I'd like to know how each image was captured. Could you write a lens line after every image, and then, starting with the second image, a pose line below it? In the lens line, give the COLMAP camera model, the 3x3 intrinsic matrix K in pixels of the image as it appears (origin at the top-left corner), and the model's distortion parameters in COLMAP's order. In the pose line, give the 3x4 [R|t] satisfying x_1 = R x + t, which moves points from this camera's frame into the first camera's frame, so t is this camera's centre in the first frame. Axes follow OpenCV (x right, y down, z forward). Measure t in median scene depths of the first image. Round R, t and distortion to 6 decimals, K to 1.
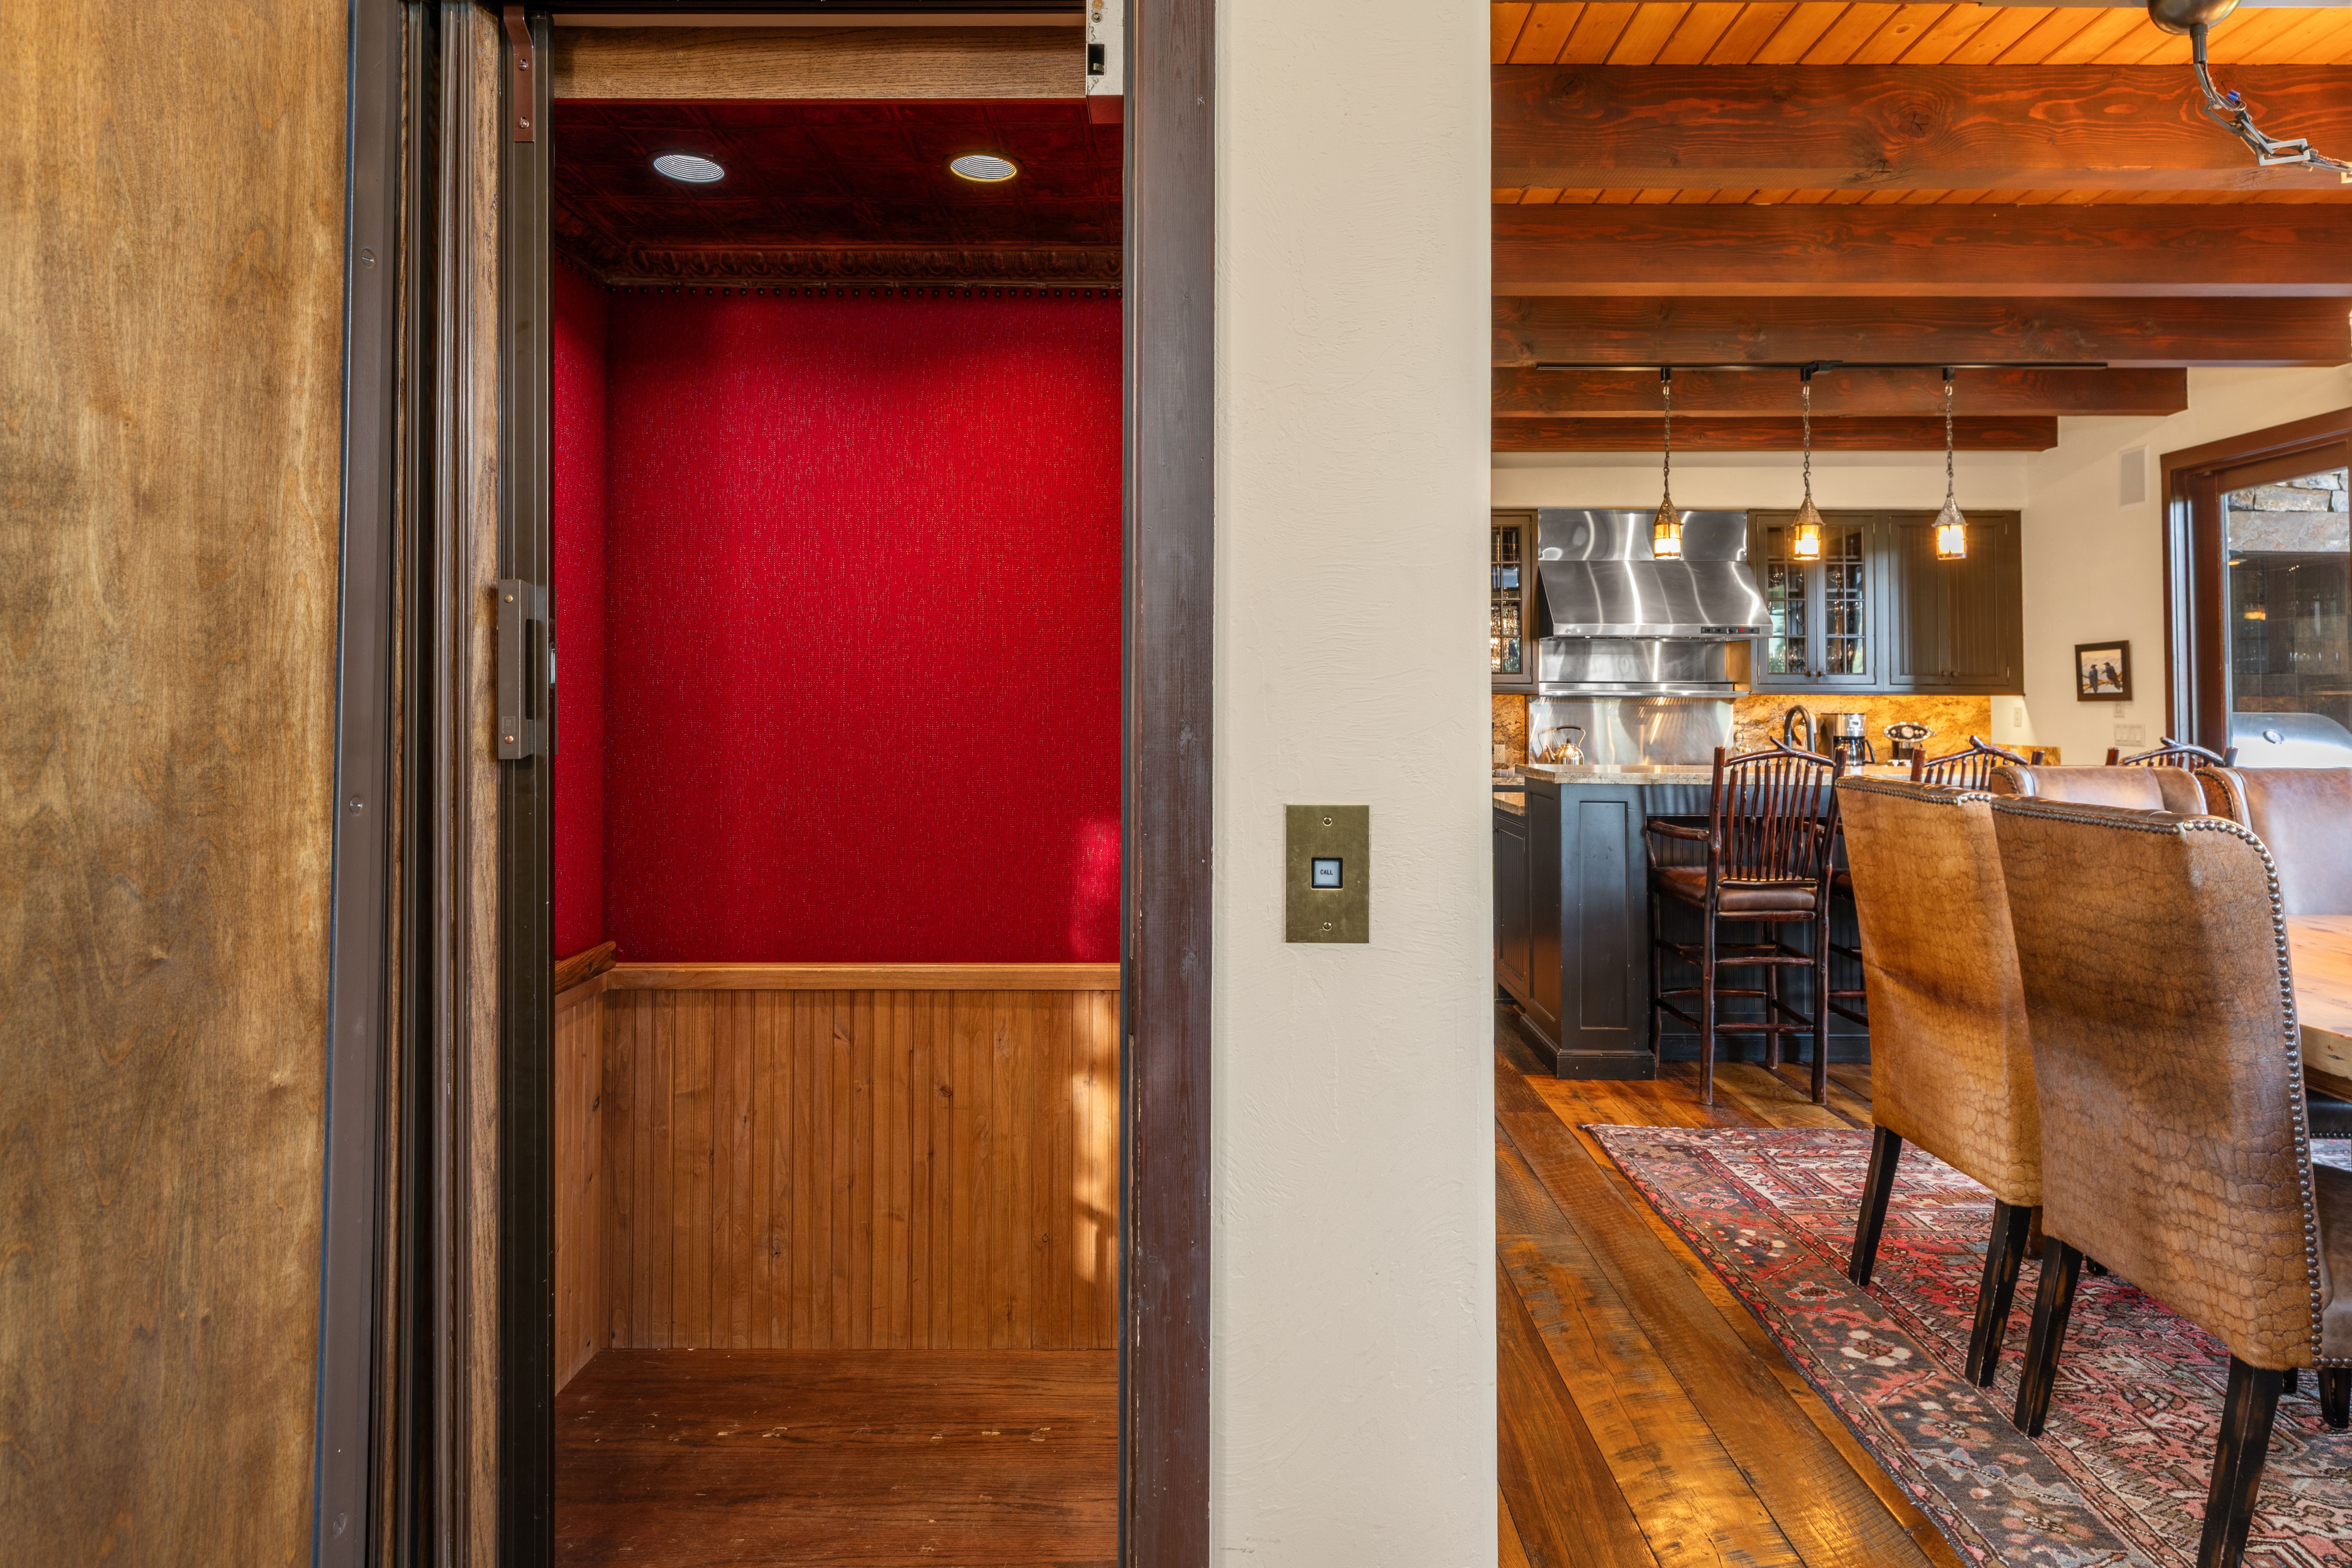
lens RADIAL K [[1263.4, 0, 1190.9], [0, 1263.4, 661.5], [0, 0, 1]] dist [-0.000426, -0.000528]
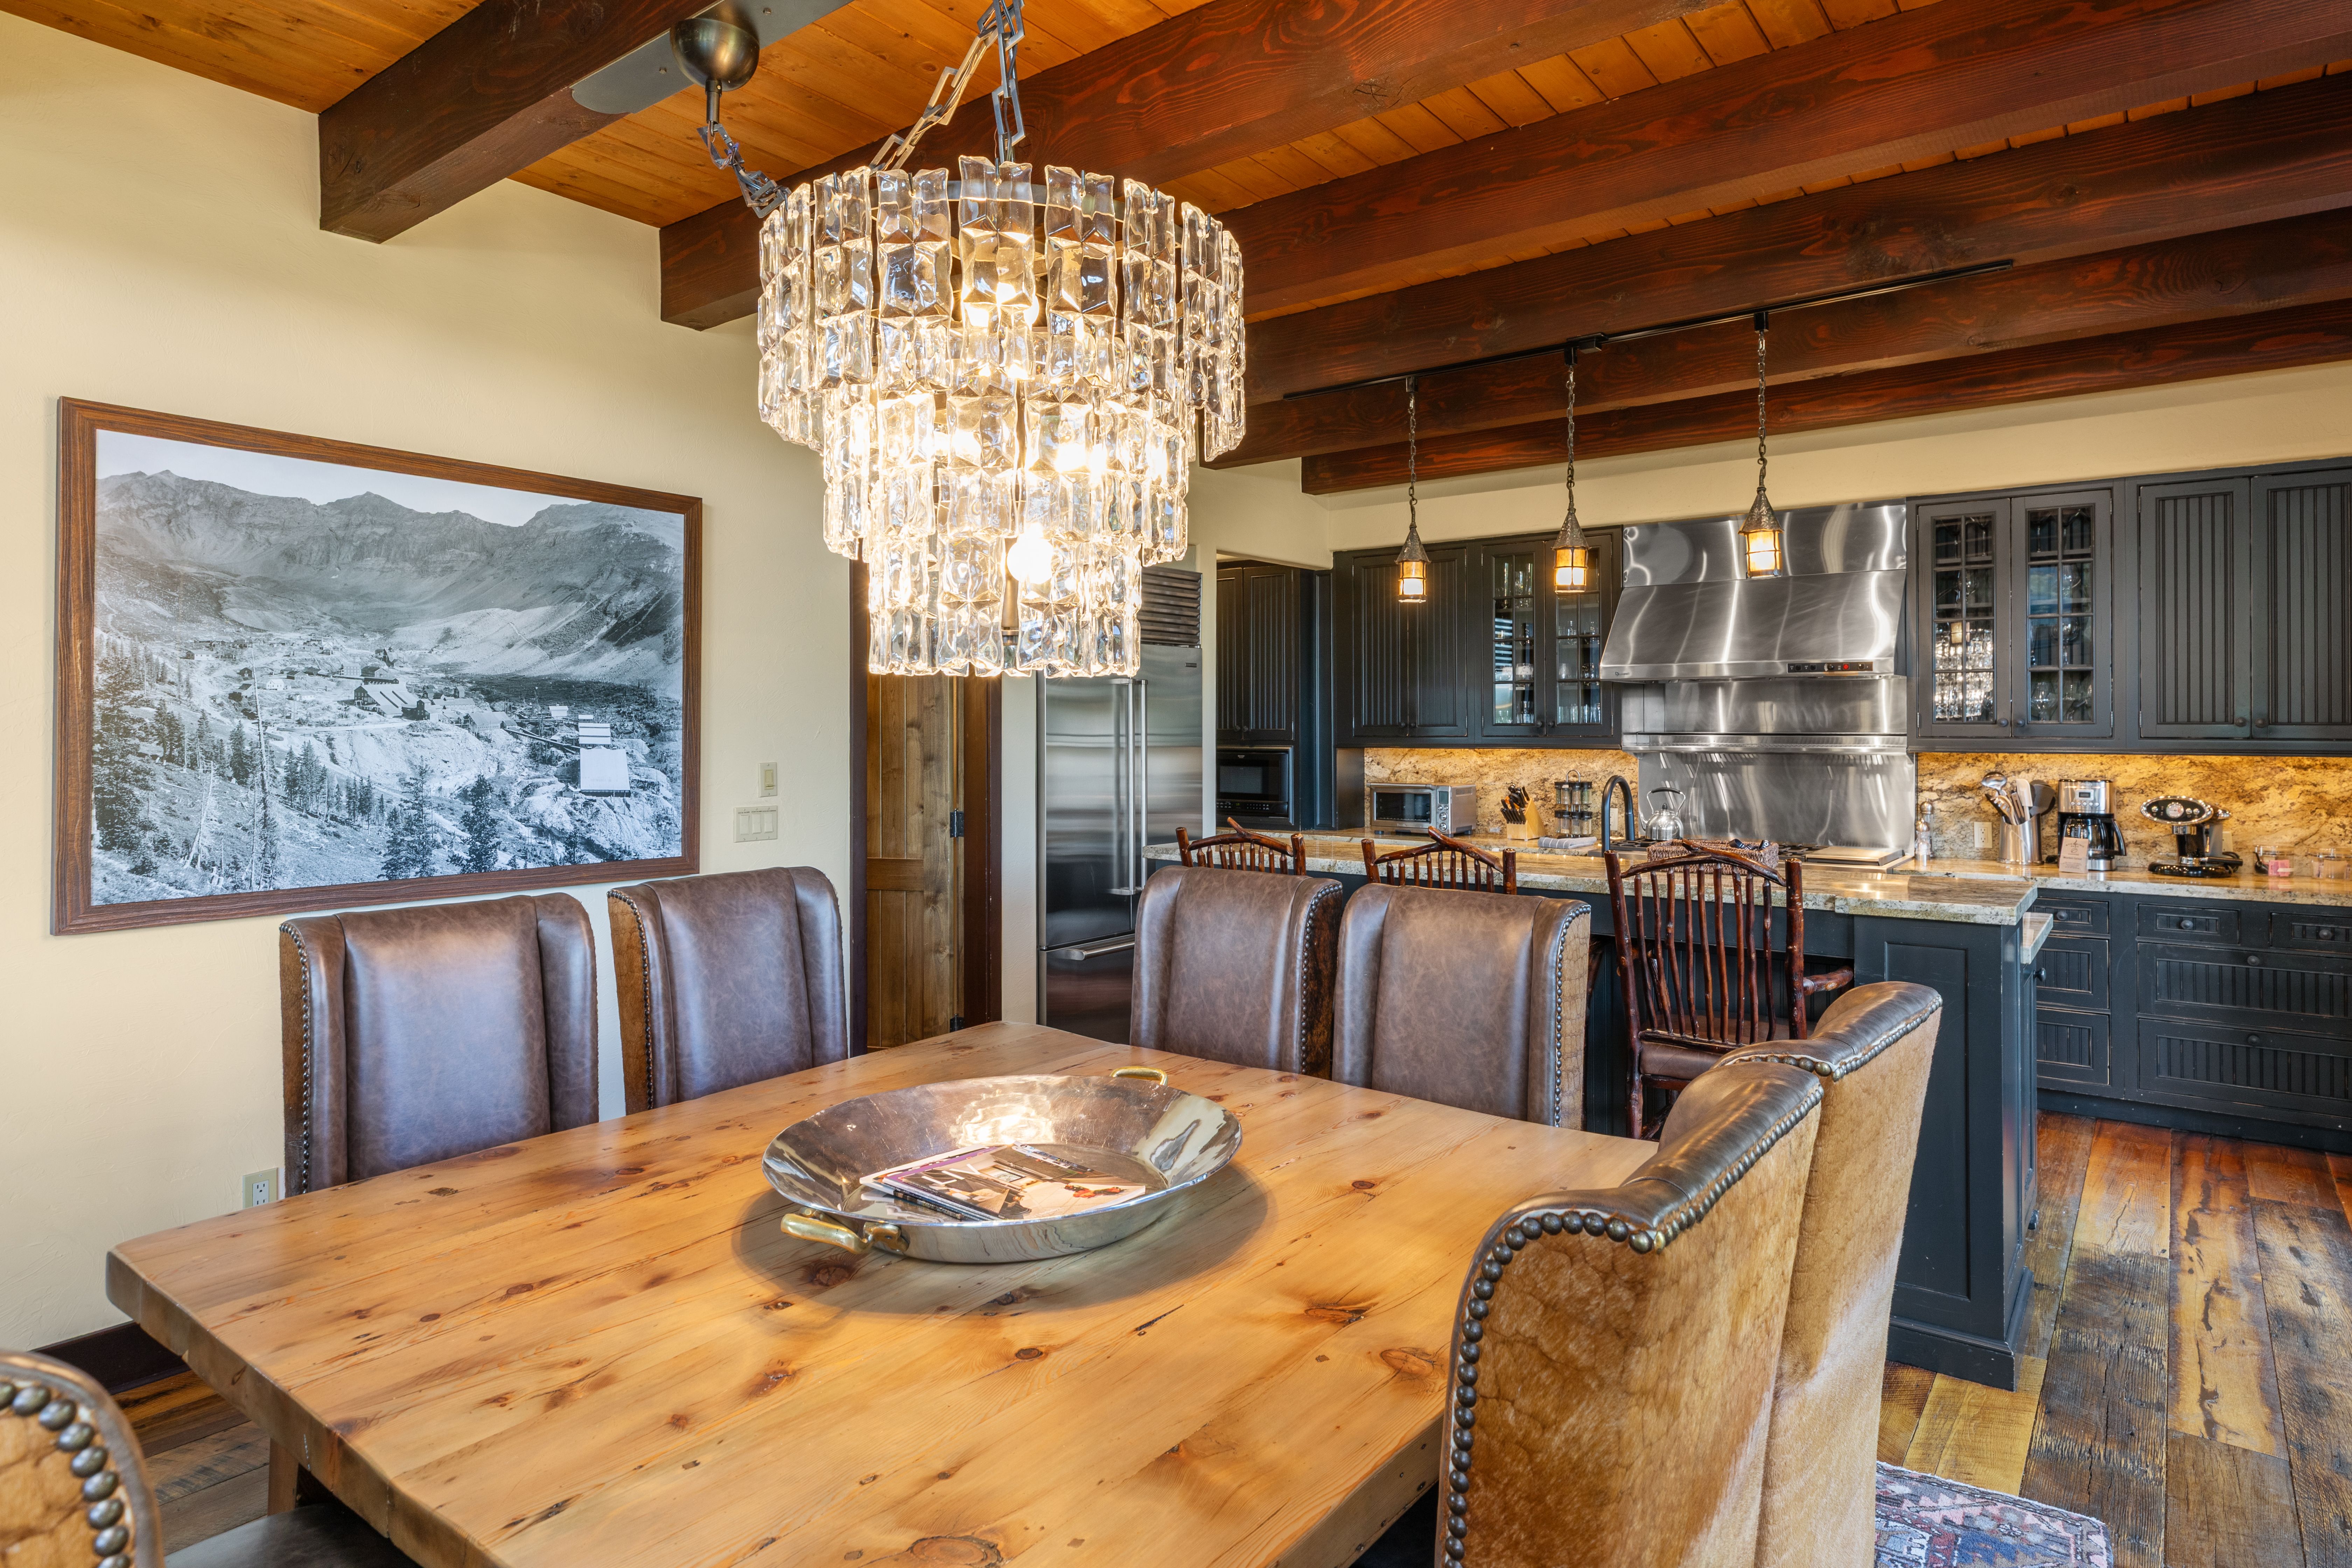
lens RADIAL K [[1313.9, 0, 1194.9], [0, 1313.9, 722.8], [0, 0, 1]] dist [-0.001981, -0.001083]
pose [[0.802906, -0.006968, -0.596064, 0.993926], [0.021967, 0.999598, 0.017904, -0.023909], [0.595700, -0.027469, 0.802737, 0.250176]]
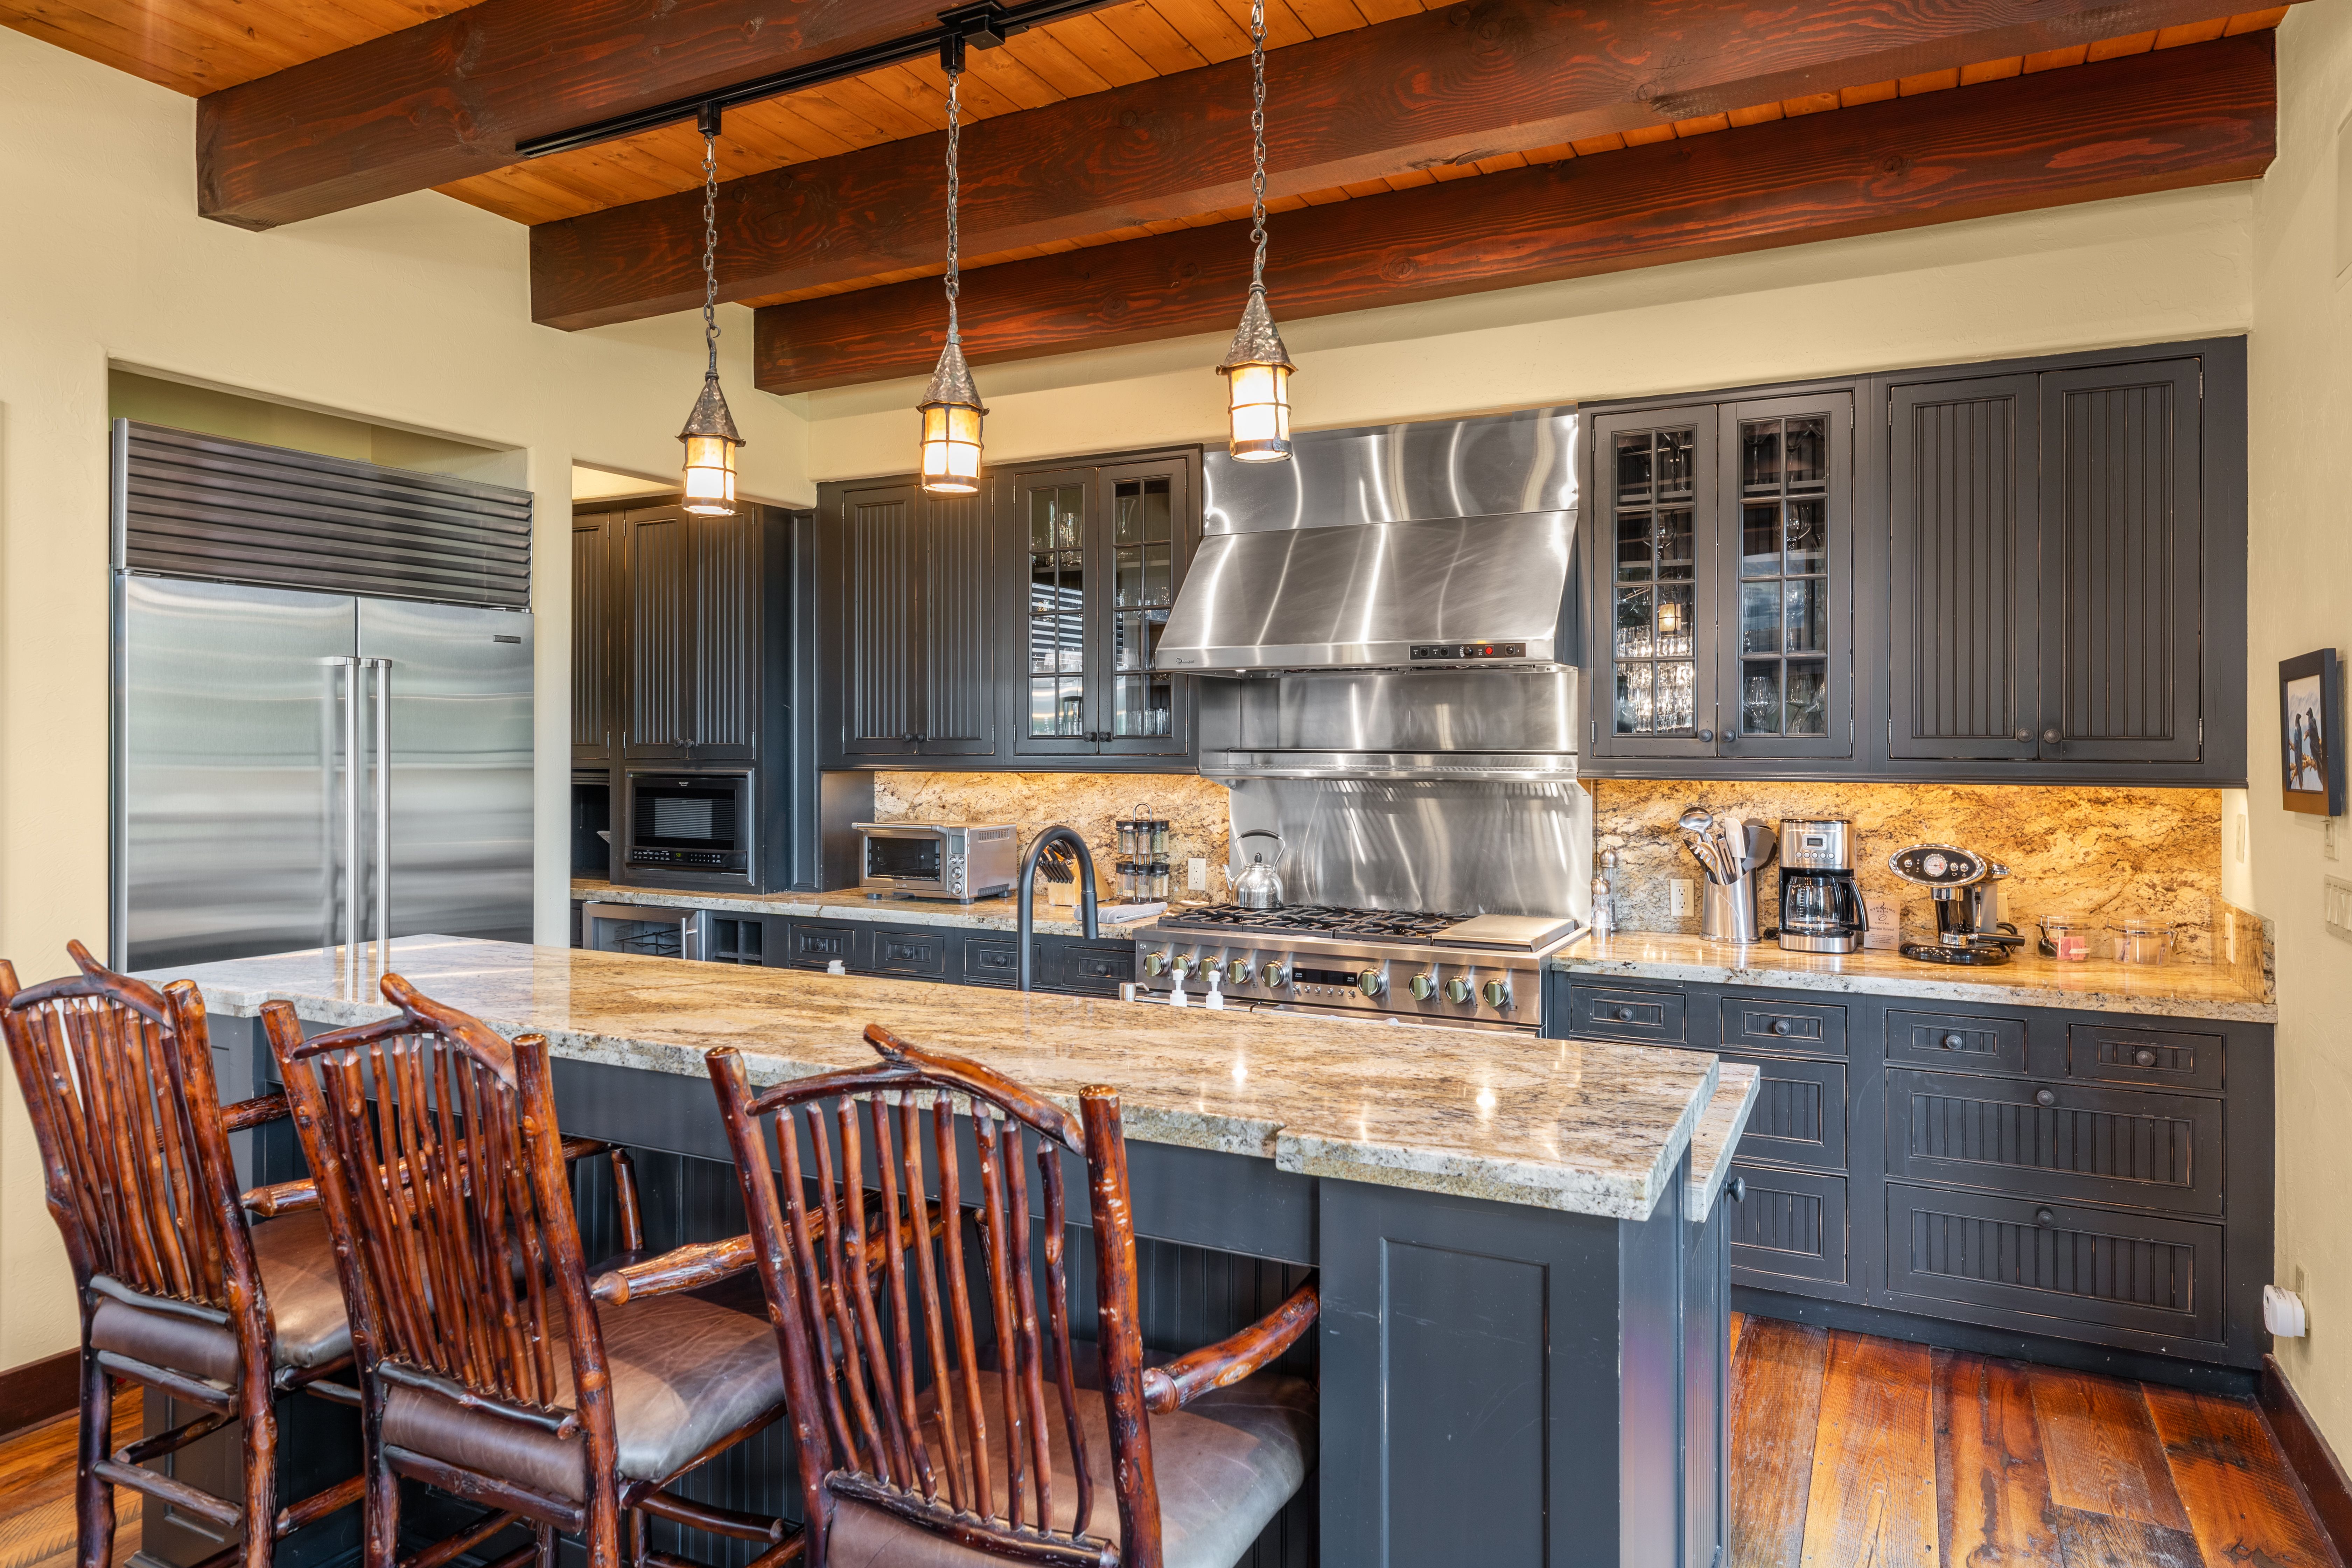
lens RADIAL K [[1426.8, 0, 1187.6], [0, 1426.8, 743.3], [0, 0, 1]] dist [0.002017, -0.002429]
pose [[0.895540, -0.002677, -0.444973, 0.976544], [0.015688, 0.999550, 0.025560, -0.008358], [0.444705, -0.029871, 0.895179, 0.751806]]
